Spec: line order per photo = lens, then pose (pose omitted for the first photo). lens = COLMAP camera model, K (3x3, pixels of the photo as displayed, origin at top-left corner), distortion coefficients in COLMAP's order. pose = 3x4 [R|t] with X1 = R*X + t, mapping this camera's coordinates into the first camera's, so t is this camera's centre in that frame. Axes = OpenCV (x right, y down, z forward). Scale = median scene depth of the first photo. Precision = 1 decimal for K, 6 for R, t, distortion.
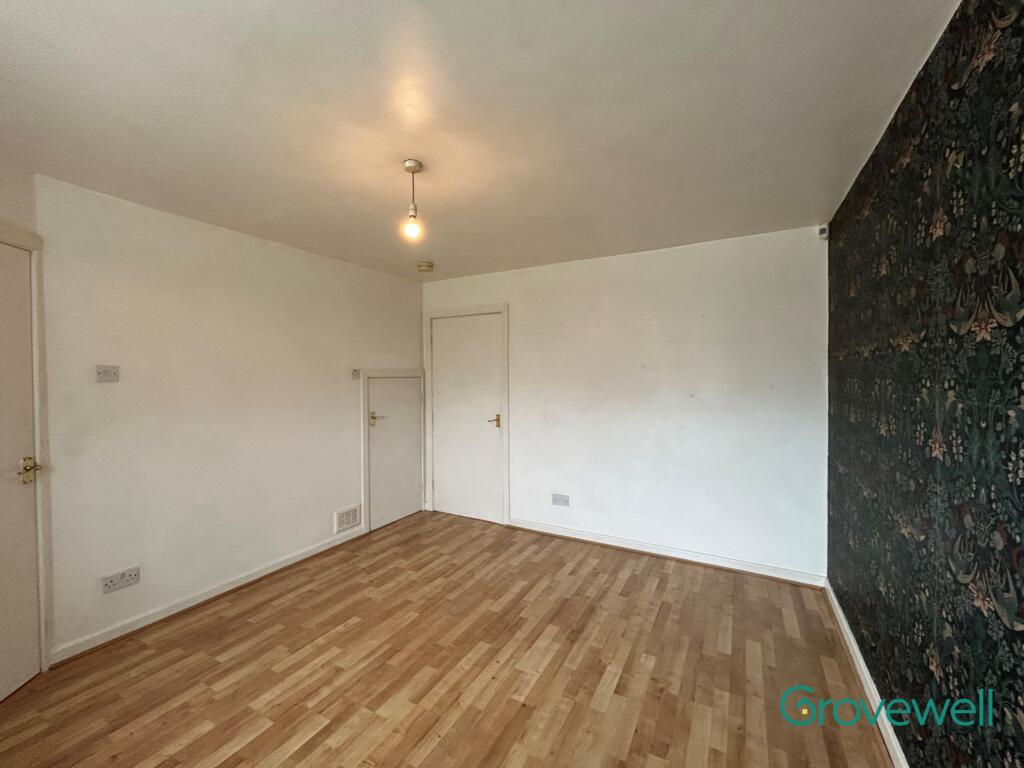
lens RADIAL K [[412.3, 0, 513.1], [0, 412.3, 382.2], [0, 0, 1]] dist [-0.003865, -0.000256]
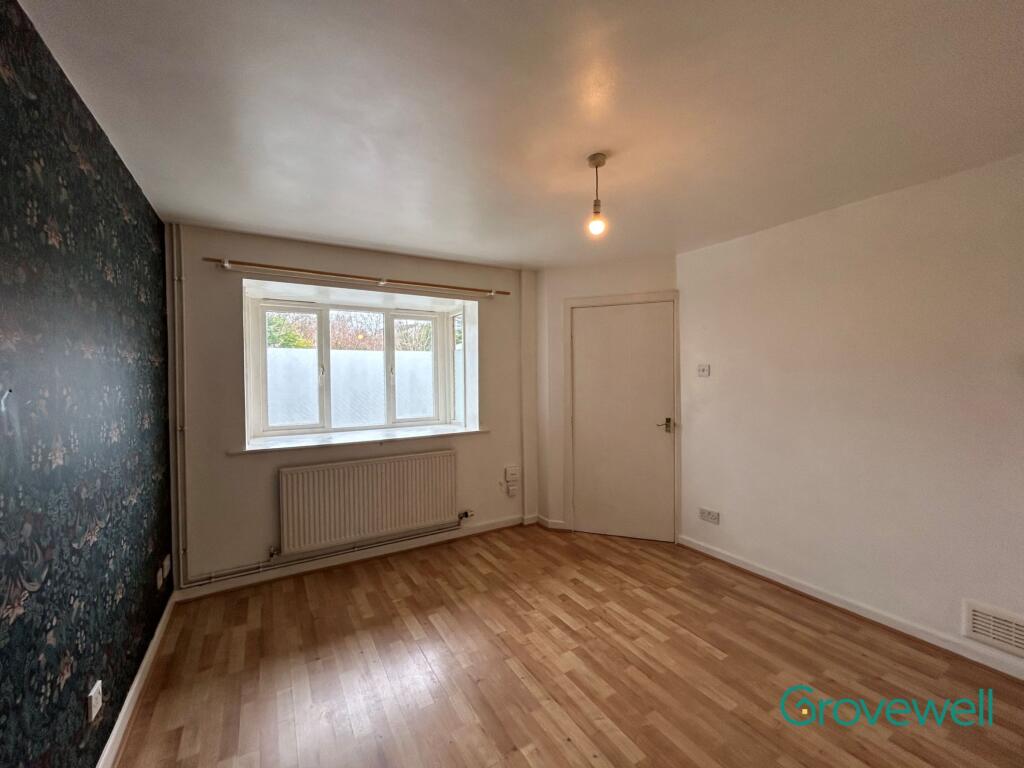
lens RADIAL K [[412.3, 0, 513.1], [0, 412.3, 382.2], [0, 0, 1]] dist [-0.003865, -0.000256]
pose [[-0.501220, 0.026268, -0.864921, 0.670738], [-0.001475, 0.999512, 0.031210, -0.027016], [0.865319, 0.016919, -0.500937, 1.237586]]
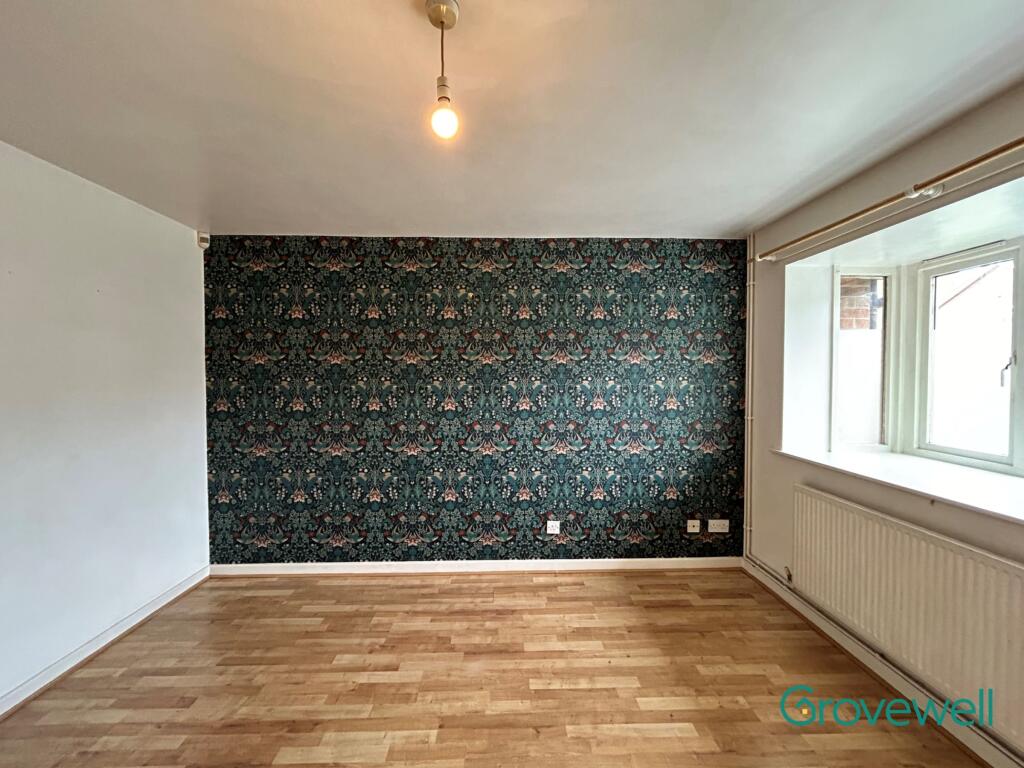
lens RADIAL K [[412.3, 0, 513.1], [0, 412.3, 382.2], [0, 0, 1]] dist [-0.003865, -0.000256]
pose [[-0.505257, -0.011082, 0.862898, -0.740439], [0.017568, 0.999578, 0.023124, -0.013362], [-0.862790, 0.026843, -0.504849, 1.136235]]
